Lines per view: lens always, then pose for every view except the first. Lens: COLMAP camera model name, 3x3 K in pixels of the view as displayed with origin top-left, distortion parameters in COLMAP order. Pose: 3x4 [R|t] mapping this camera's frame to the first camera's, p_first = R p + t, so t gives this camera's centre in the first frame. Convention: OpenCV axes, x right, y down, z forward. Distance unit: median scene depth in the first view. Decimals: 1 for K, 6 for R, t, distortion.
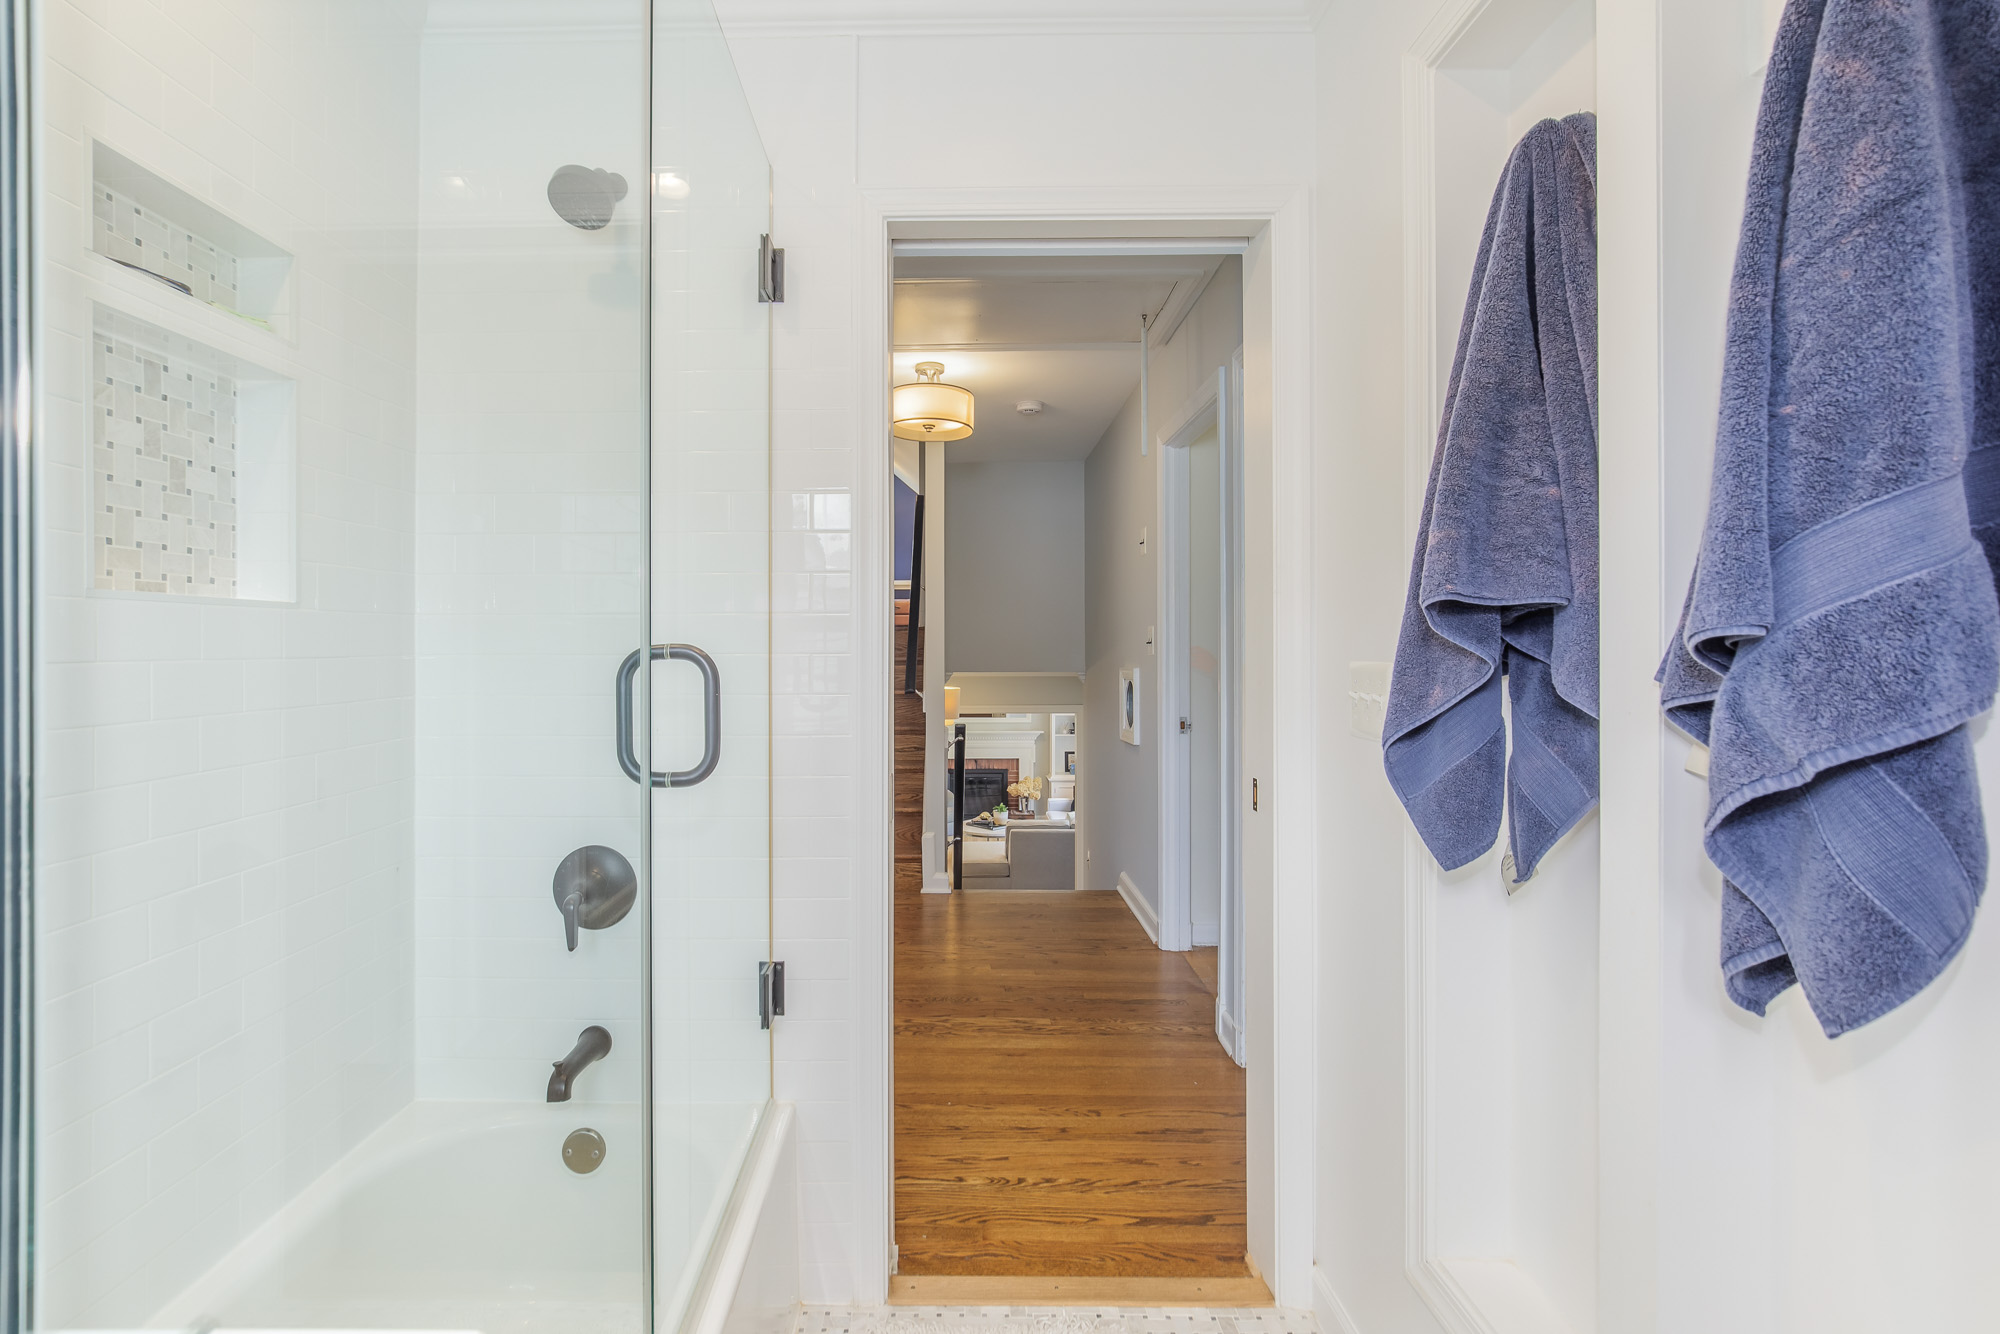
lens RADIAL K [[912.7, 0, 991.6], [0, 912.7, 653.9], [0, 0, 1]] dist [-0.017263, 0.005868]
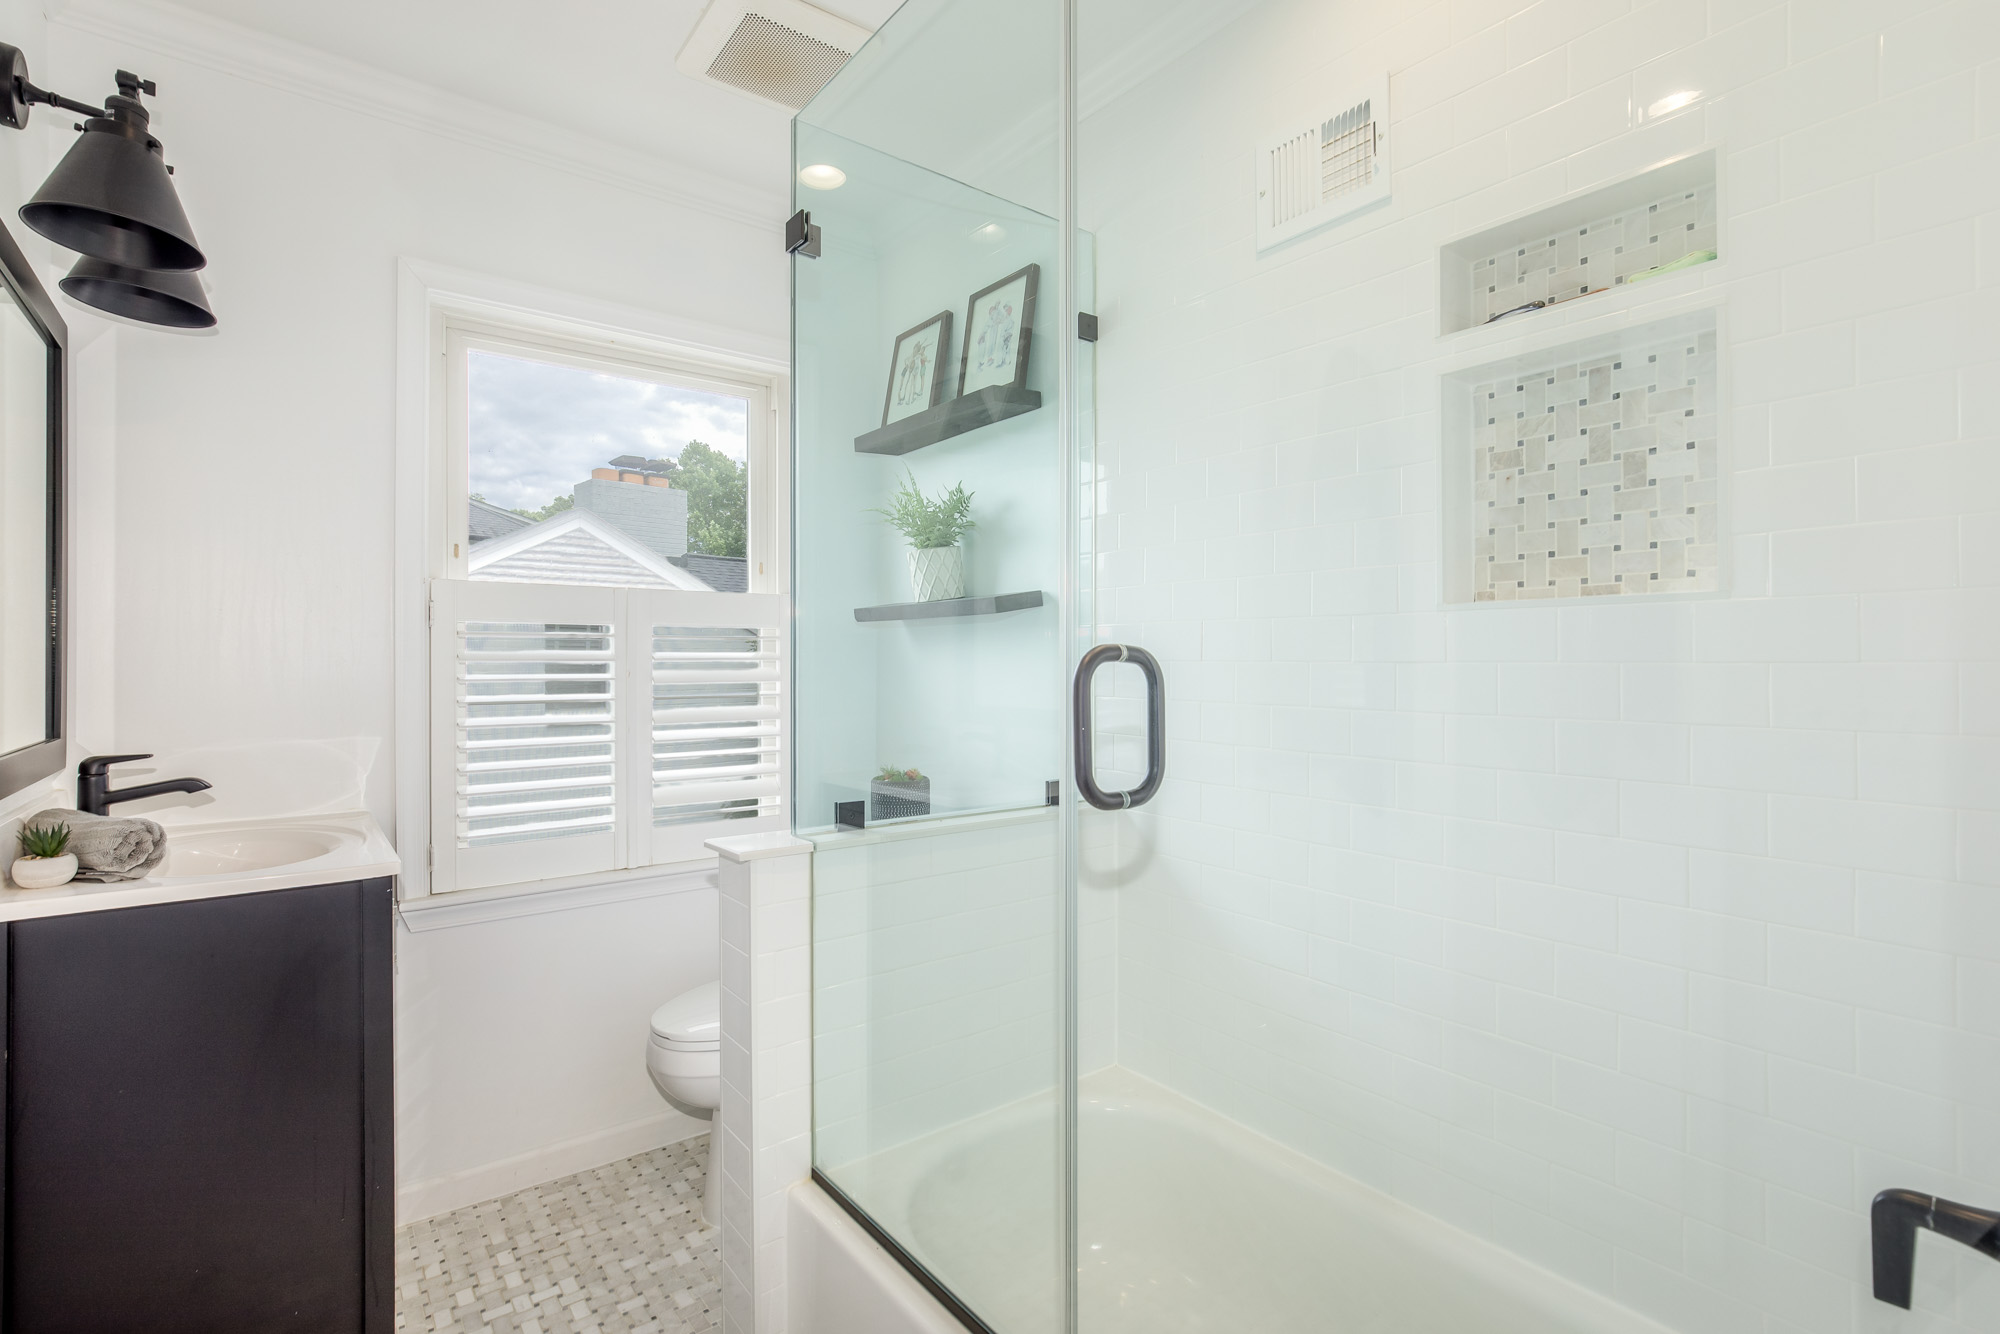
lens RADIAL K [[912.7, 0, 997.4], [0, 912.7, 666.0], [0, 0, 1]] dist [-0.017263, 0.005868]
pose [[-0.798160, 0.005608, -0.602419, 0.223665], [0.000002, 0.999957, 0.009306, 0.001357], [0.602446, 0.007426, -0.798125, 1.412481]]
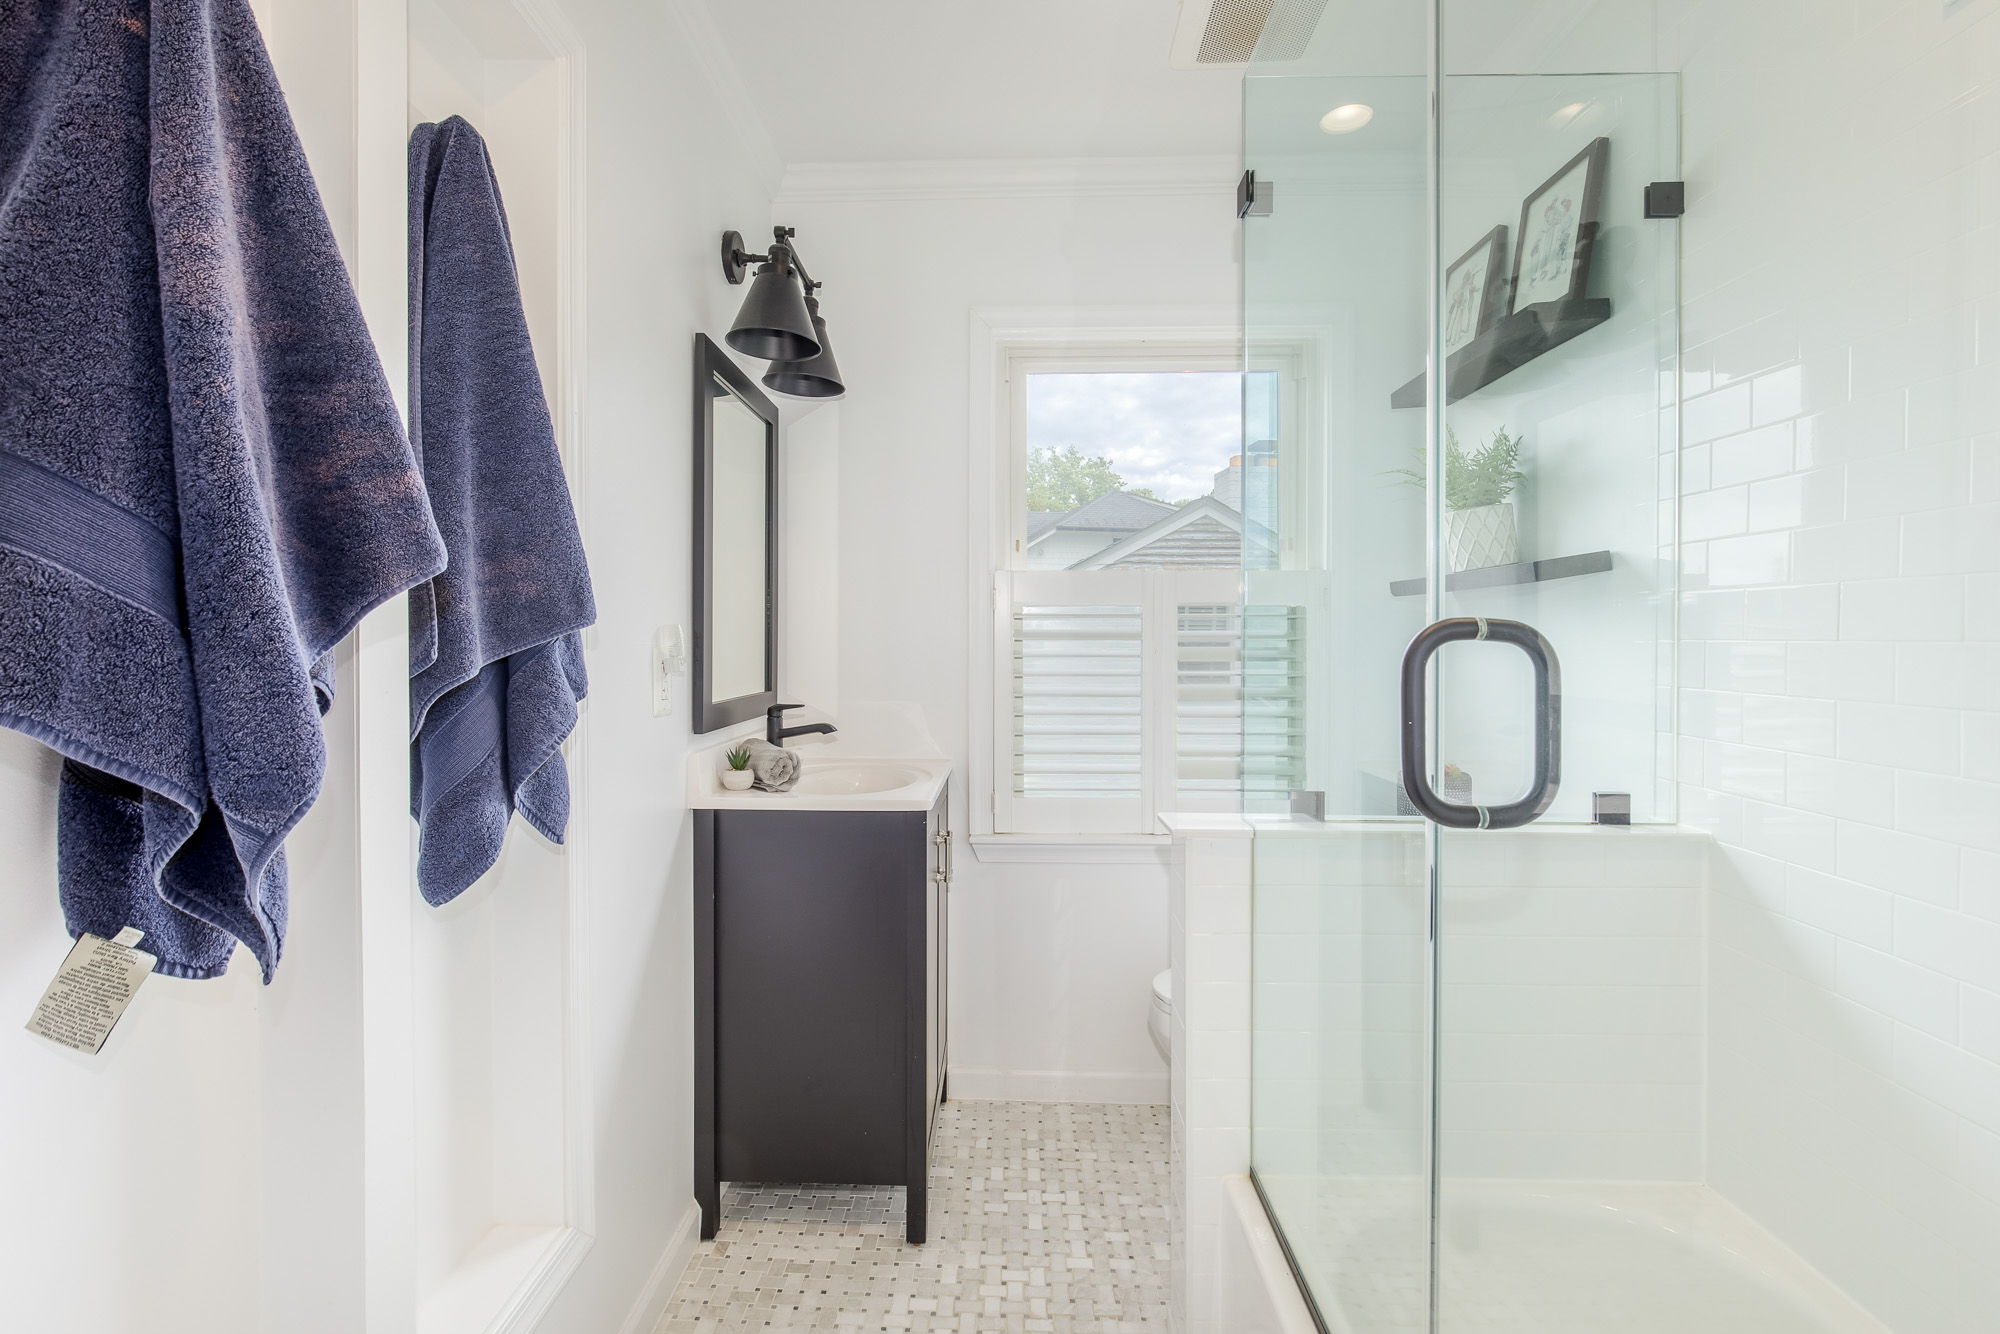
lens RADIAL K [[912.7, 0, 999.3], [0, 912.7, 647.6], [0, 0, 1]] dist [-0.017263, 0.005868]
pose [[-0.999422, -0.000386, 0.033986, -0.030733], [0.000024, 0.999927, 0.012069, 0.002807], [-0.033988, 0.012063, -0.999349, 1.468726]]
